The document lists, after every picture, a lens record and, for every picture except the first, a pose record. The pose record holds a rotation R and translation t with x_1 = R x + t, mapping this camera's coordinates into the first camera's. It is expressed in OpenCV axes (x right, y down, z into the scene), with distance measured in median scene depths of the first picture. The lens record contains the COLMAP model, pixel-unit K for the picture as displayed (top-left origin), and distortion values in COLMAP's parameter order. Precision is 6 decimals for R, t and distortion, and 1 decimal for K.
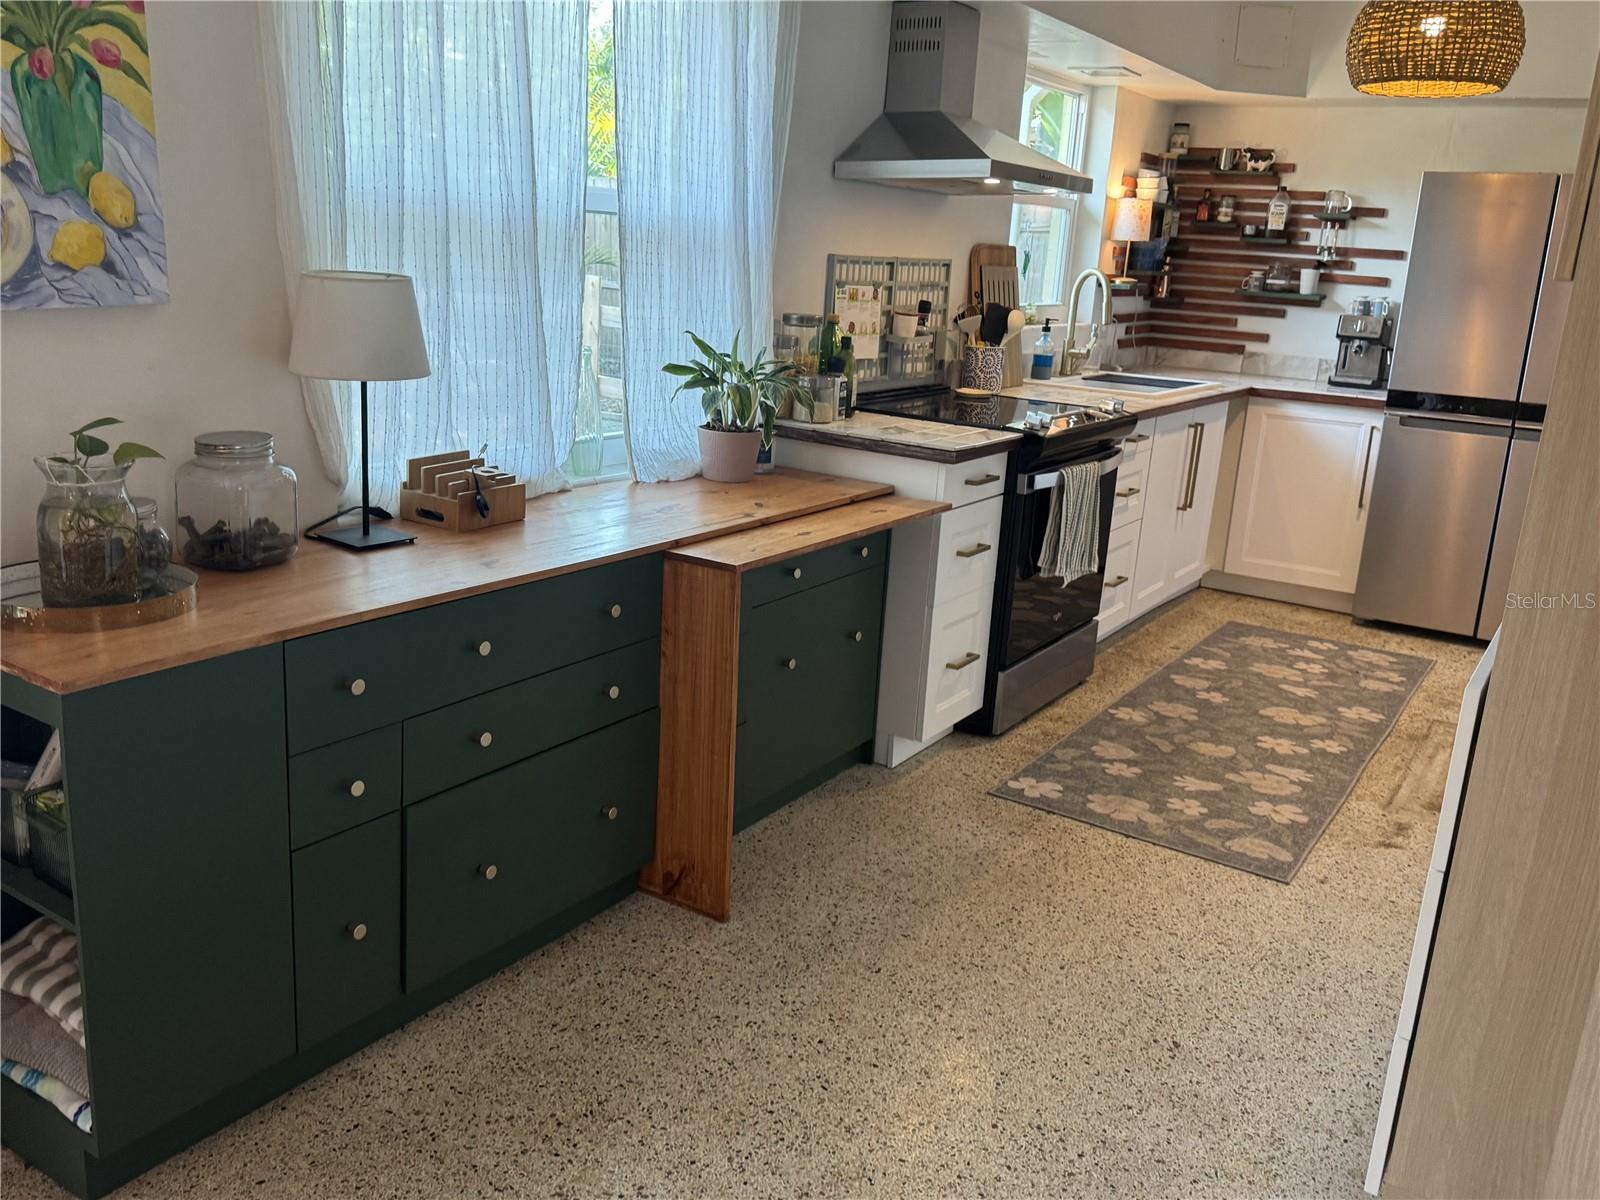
lens RADIAL K [[1316.5, 0, 801.9], [0, 1316.5, 590.6], [0, 0, 1]] dist [0.077983, -0.134506]
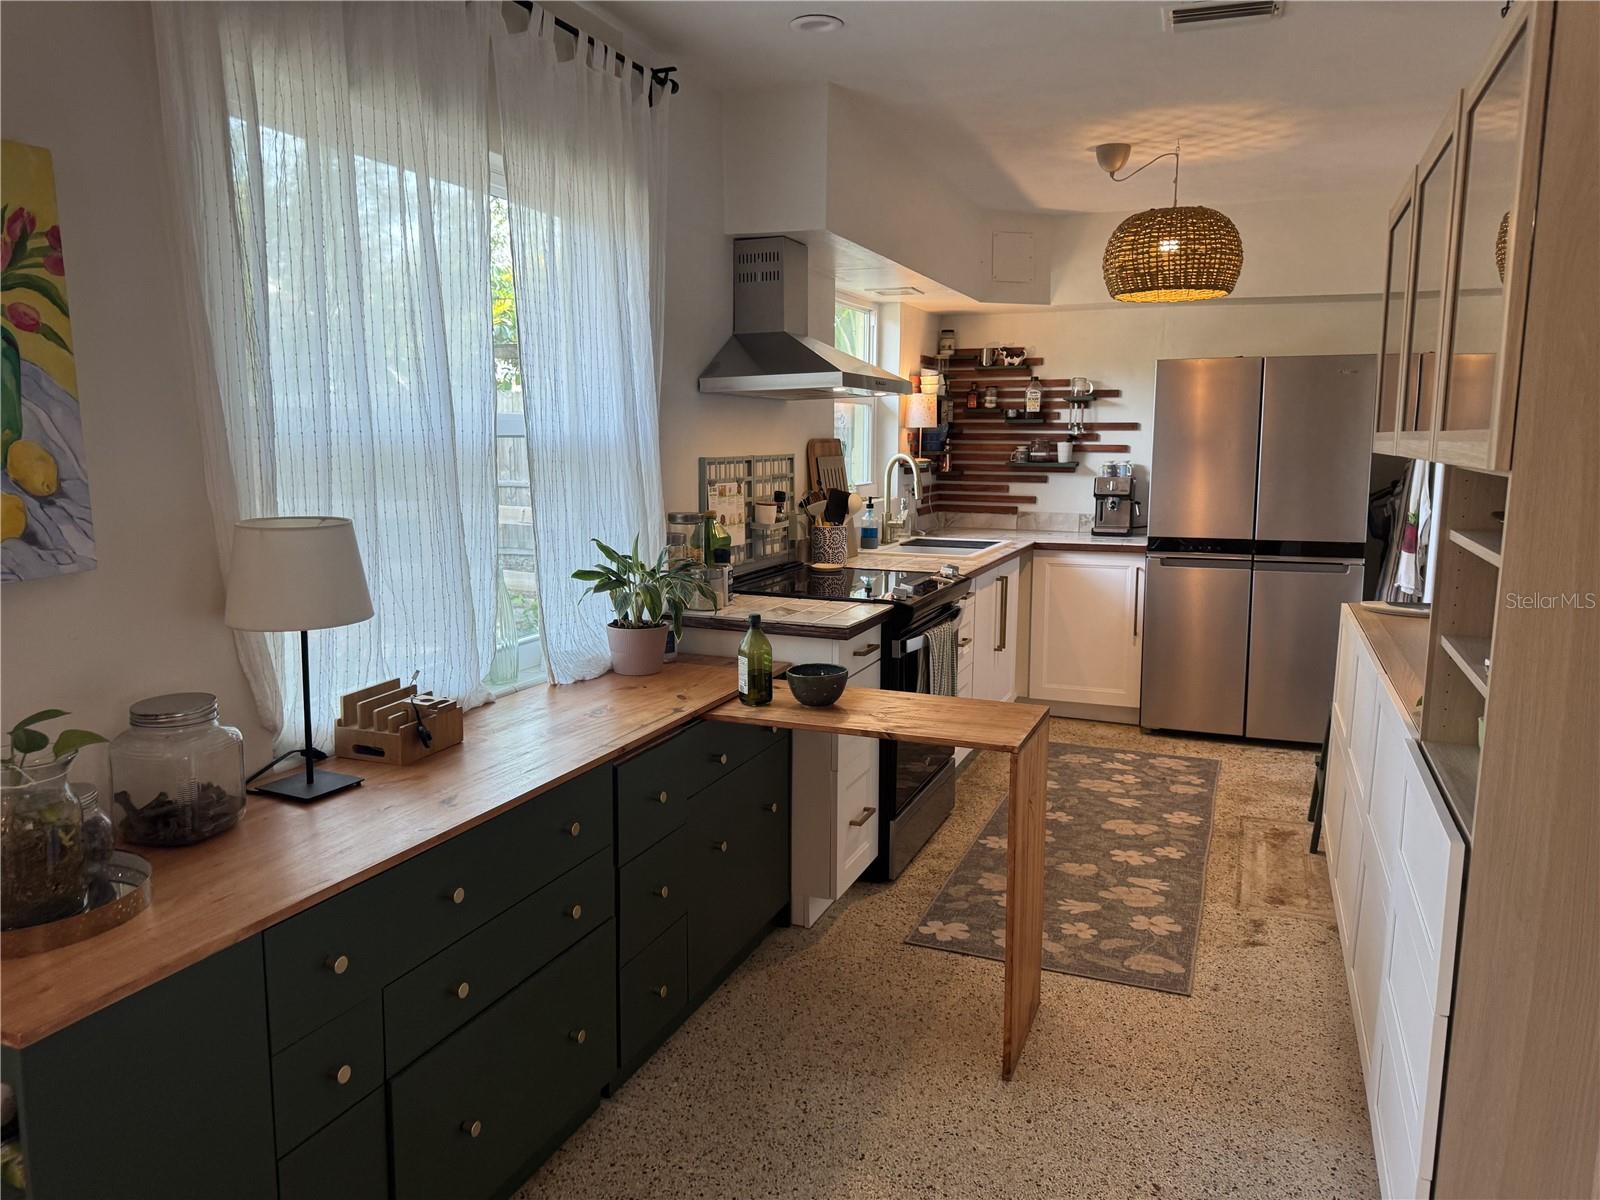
lens RADIAL K [[1120.2, 0, 795.0], [0, 1120.2, 599.6], [0, 0, 1]] dist [0.096203, -0.143895]
pose [[0.981479, -0.081467, 0.173384, -0.058891], [0.099093, 0.990481, -0.095543, -0.030785], [-0.163950, 0.110954, 0.980209, 0.058585]]
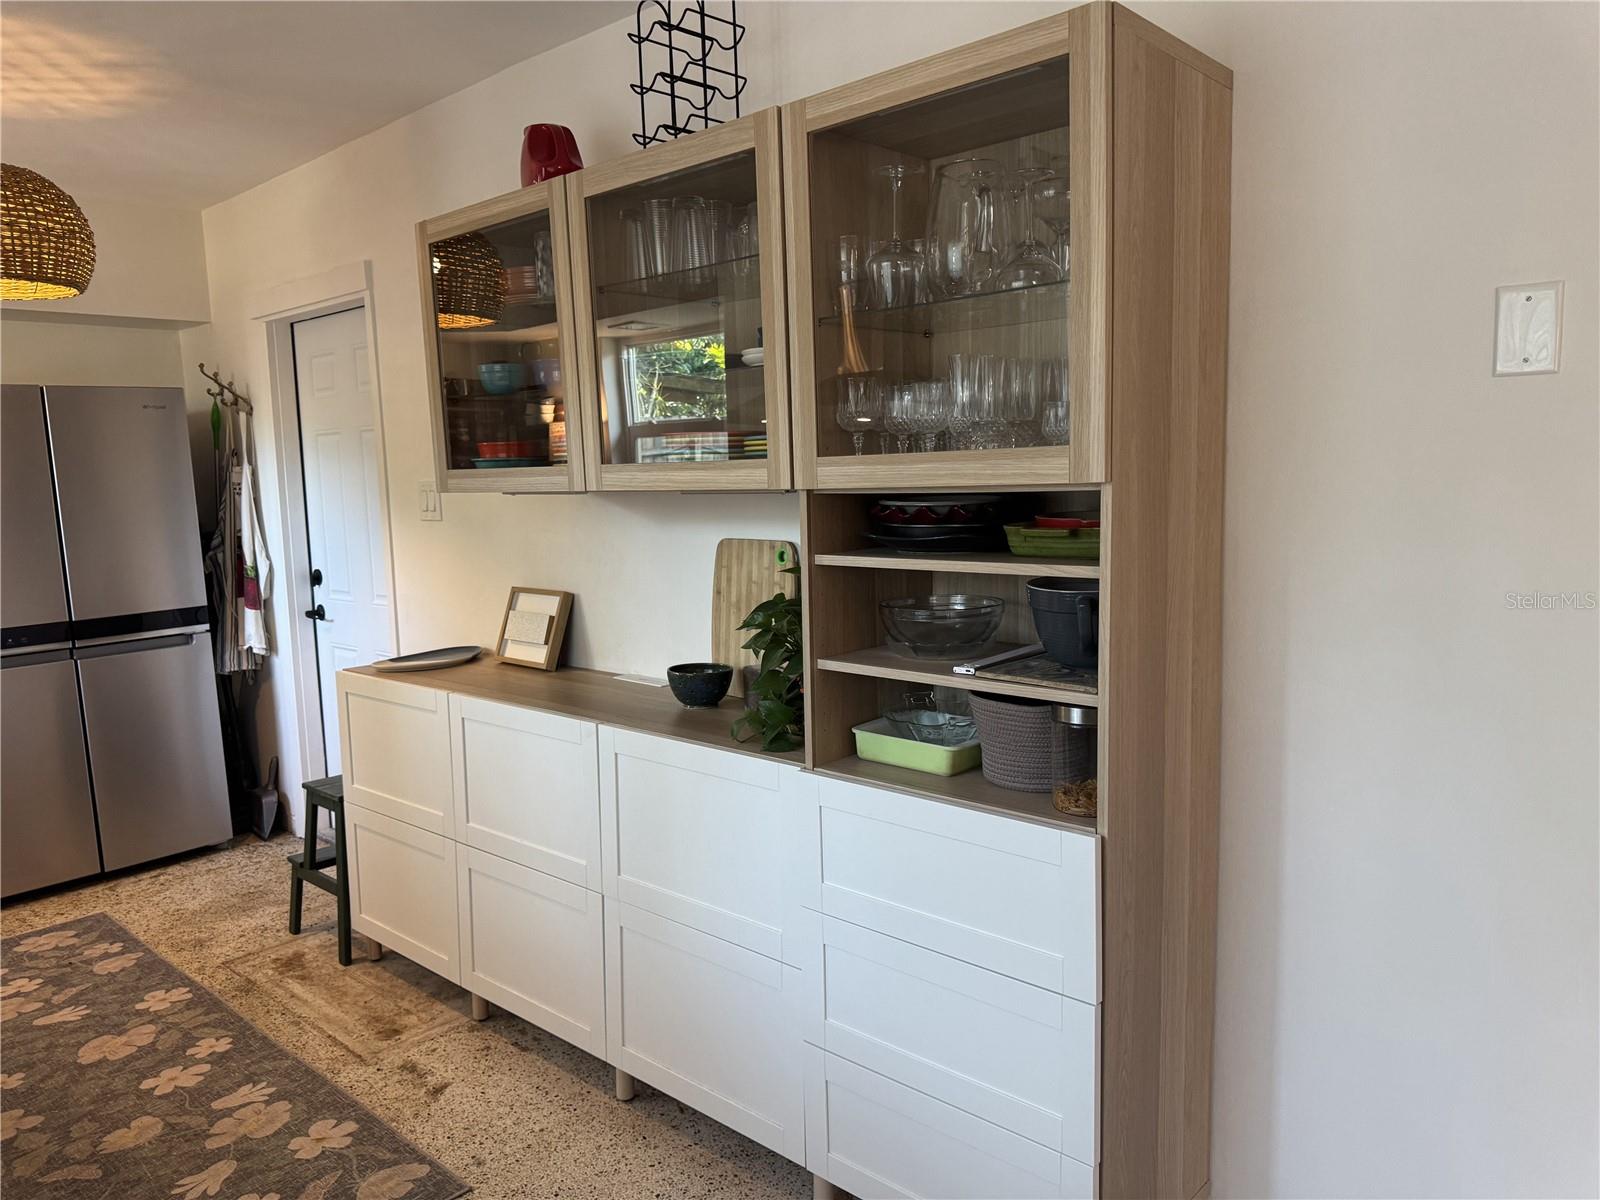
lens RADIAL K [[1139.9, 0, 805.3], [0, 1139.9, 604.5], [0, 0, 1]] dist [0.007994, -0.012140]
pose [[0.167300, -0.183959, 0.968592, -0.155460], [0.289370, 0.948331, 0.130129, -0.109740], [-0.942484, 0.258511, 0.211888, 0.342606]]
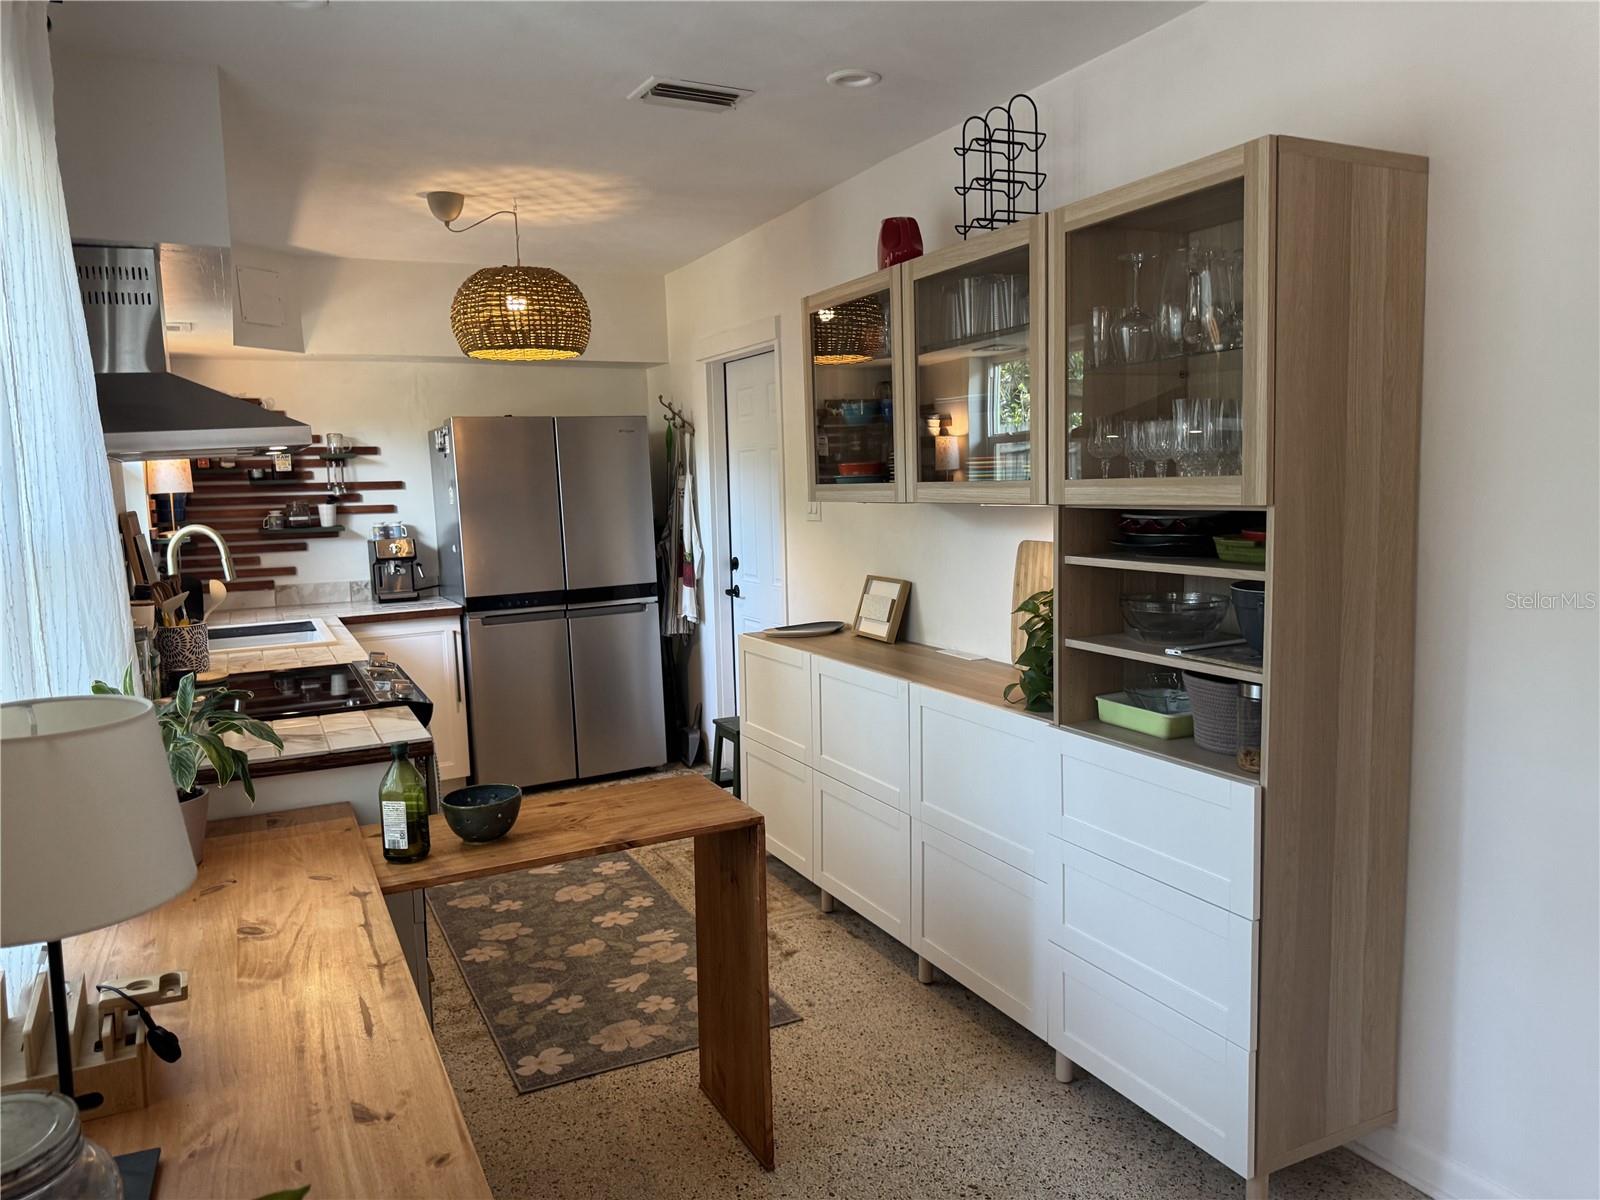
lens RADIAL K [[1113.8, 0, 803.2], [0, 1113.8, 593.6], [0, 0, 1]] dist [0.161101, -0.369321]
pose [[0.507275, -0.165007, 0.845840, -0.259199], [0.276581, 0.960749, 0.021550, -0.100426], [-0.816195, 0.223011, 0.533002, 0.246191]]
